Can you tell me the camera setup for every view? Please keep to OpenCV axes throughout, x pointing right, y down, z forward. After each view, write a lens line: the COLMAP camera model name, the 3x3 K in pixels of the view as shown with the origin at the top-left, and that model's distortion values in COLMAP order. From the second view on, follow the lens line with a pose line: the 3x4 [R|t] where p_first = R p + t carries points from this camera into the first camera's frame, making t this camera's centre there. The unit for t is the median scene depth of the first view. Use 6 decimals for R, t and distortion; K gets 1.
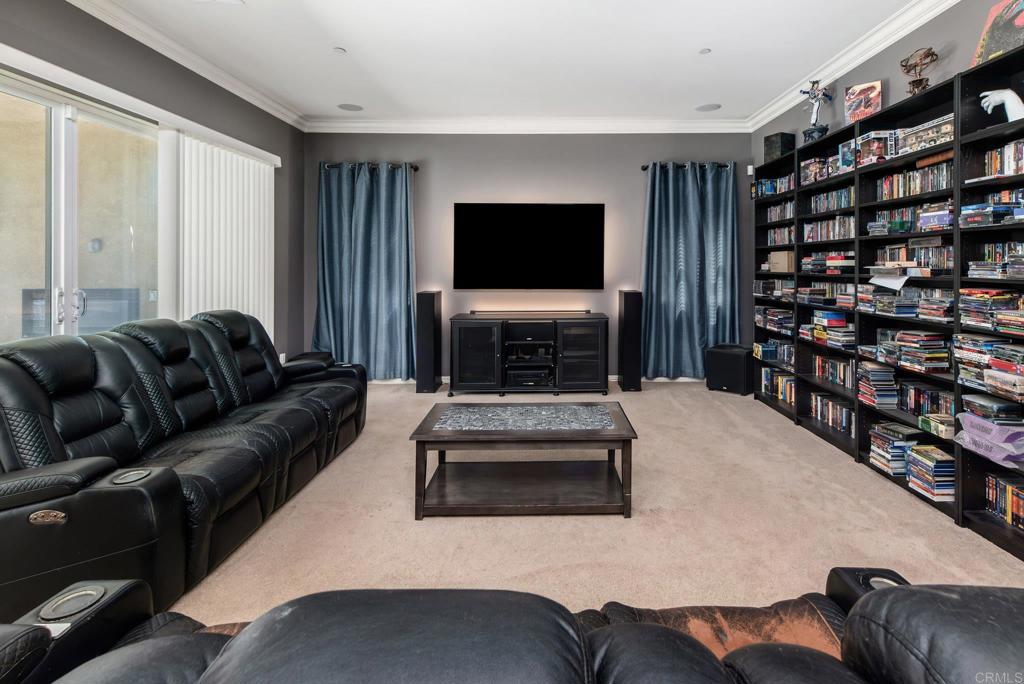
lens RADIAL K [[478.7, 0, 512.2], [0, 478.7, 262.9], [0, 0, 1]] dist [-0.004574, -0.000328]
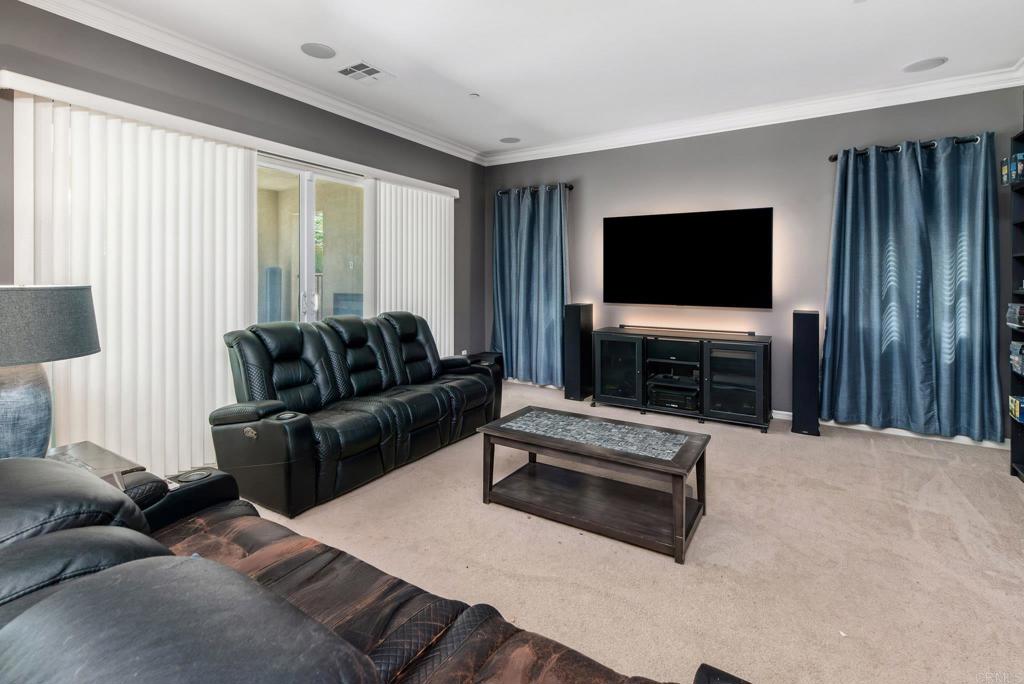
lens RADIAL K [[467.0, 0, 513.0], [0, 467.0, 278.4], [0, 0, 1]] dist [0.001443, 0.000049]
pose [[0.845319, 0.004529, -0.534242, 0.256385], [-0.004282, 0.999989, 0.001701, 0.002893], [0.534244, 0.000849, 0.845330, 0.059023]]
